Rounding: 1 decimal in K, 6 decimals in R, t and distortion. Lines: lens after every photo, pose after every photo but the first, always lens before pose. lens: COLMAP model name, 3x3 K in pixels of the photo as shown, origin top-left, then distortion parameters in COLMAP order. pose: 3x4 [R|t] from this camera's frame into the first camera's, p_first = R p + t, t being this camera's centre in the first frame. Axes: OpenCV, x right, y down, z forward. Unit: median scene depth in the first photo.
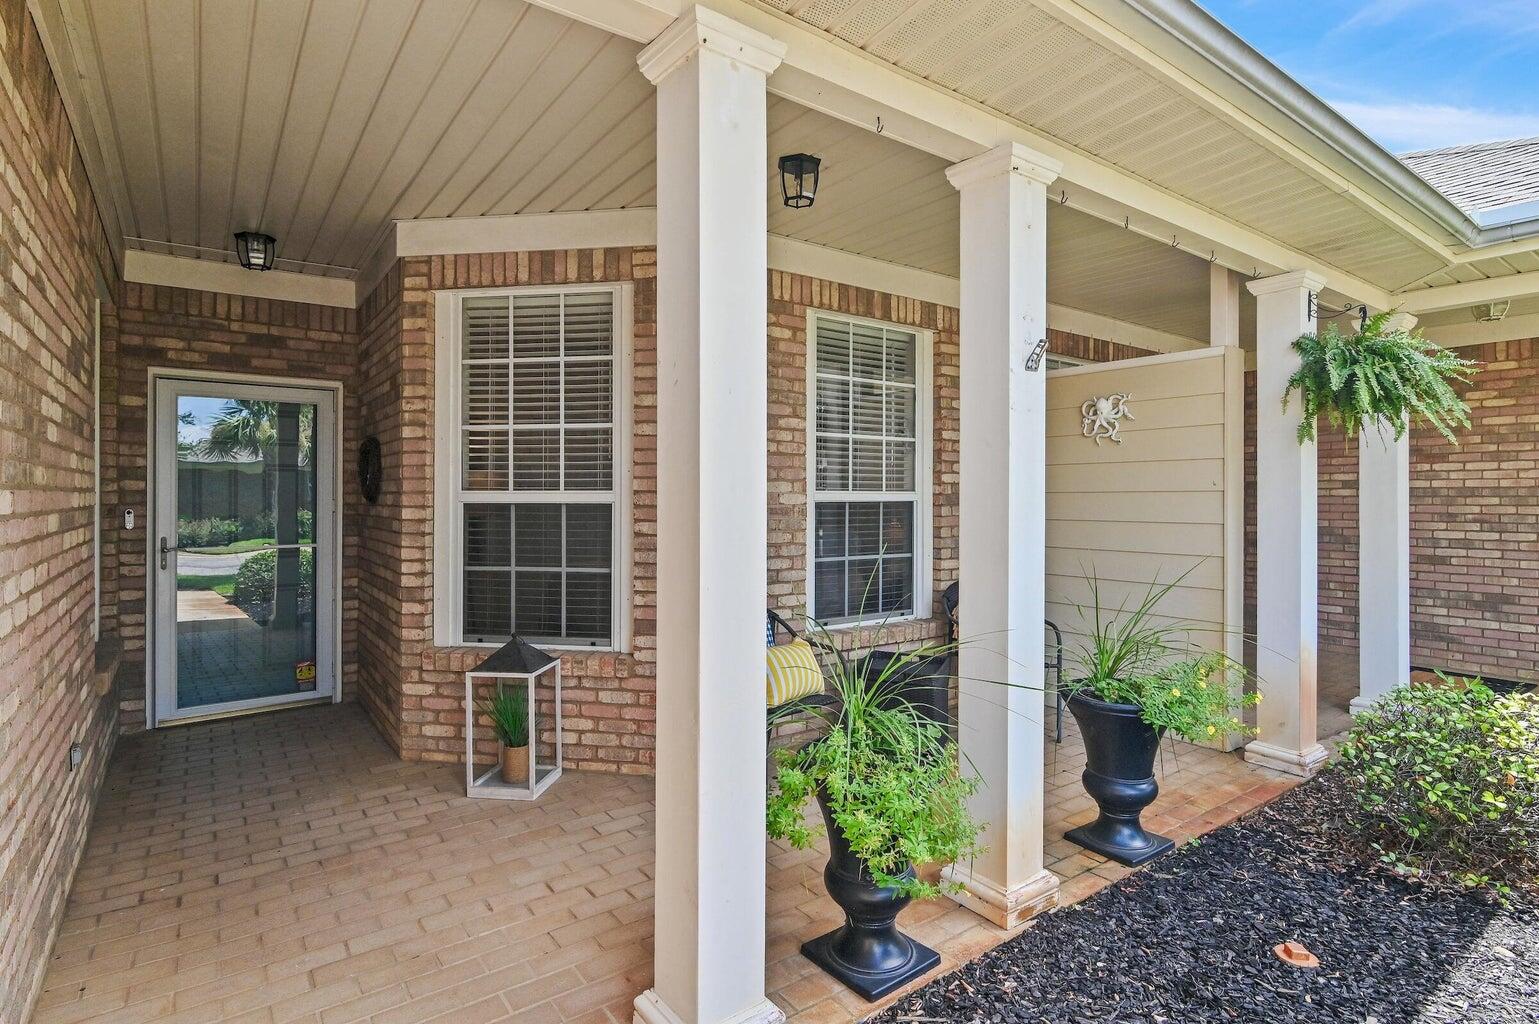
lens RADIAL K [[756.7, 0, 769.5], [0, 756.7, 512.0], [0, 0, 1]] dist [-0.023532, -0.000266]
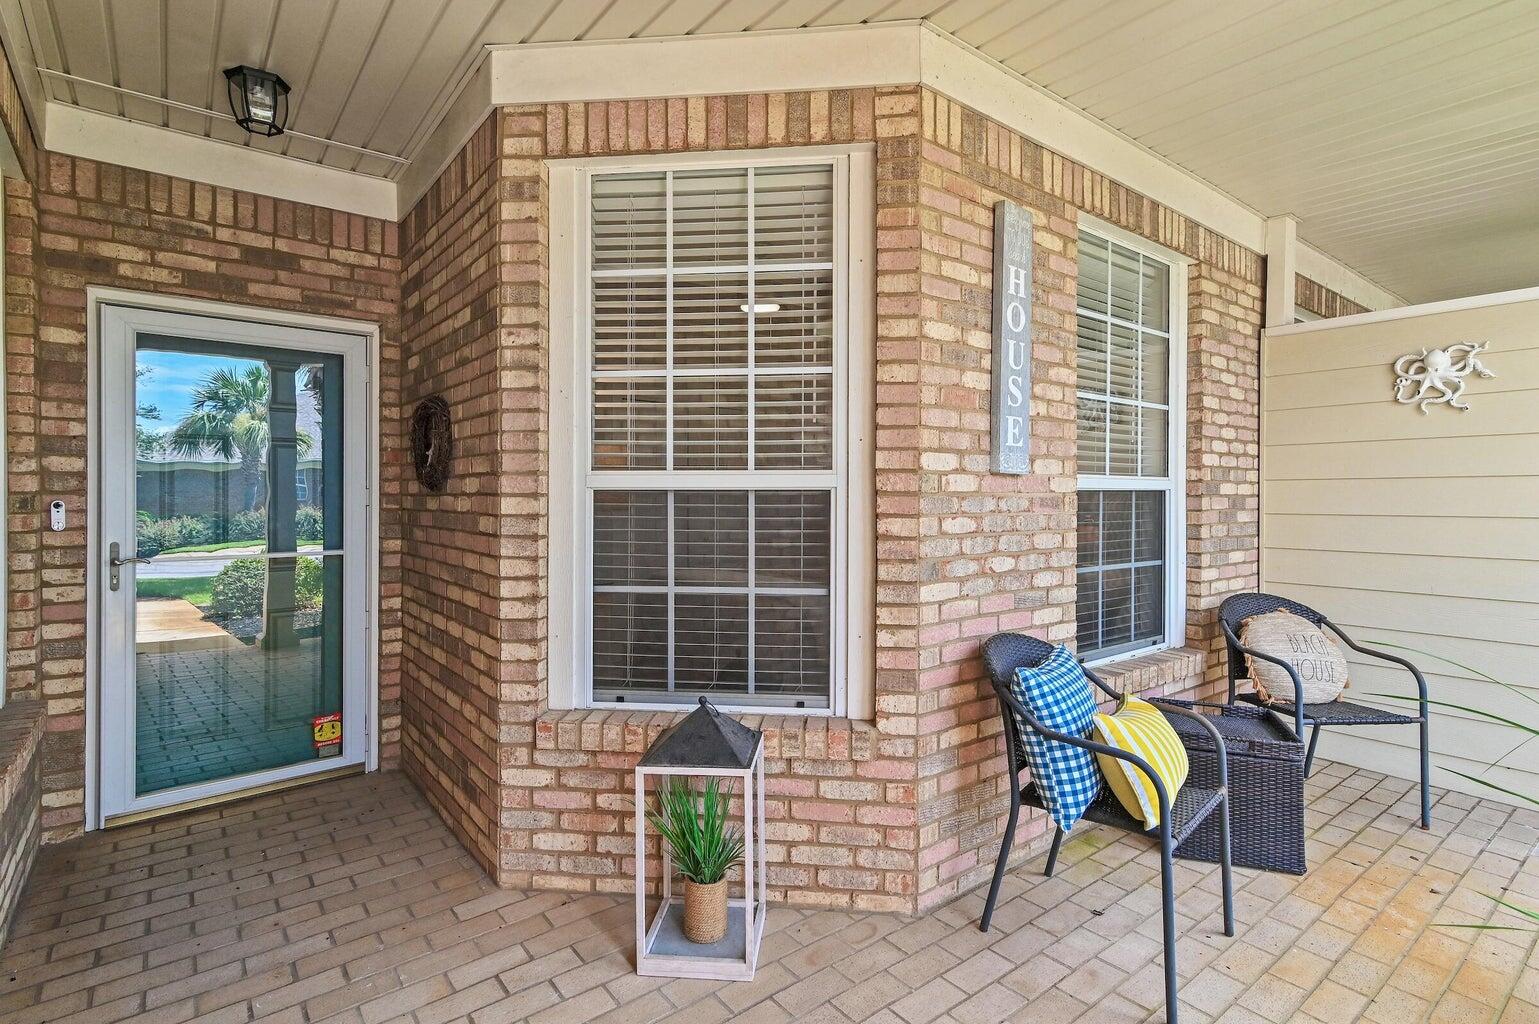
lens RADIAL K [[757.1, 0, 786.0], [0, 757.1, 512.4], [0, 0, 1]] dist [-0.000016, 0.000308]
pose [[0.999442, -0.001205, 0.033387, -0.249981], [0.001117, 0.999996, 0.002650, 0.006042], [-0.033390, -0.002611, 0.999439, 0.321691]]
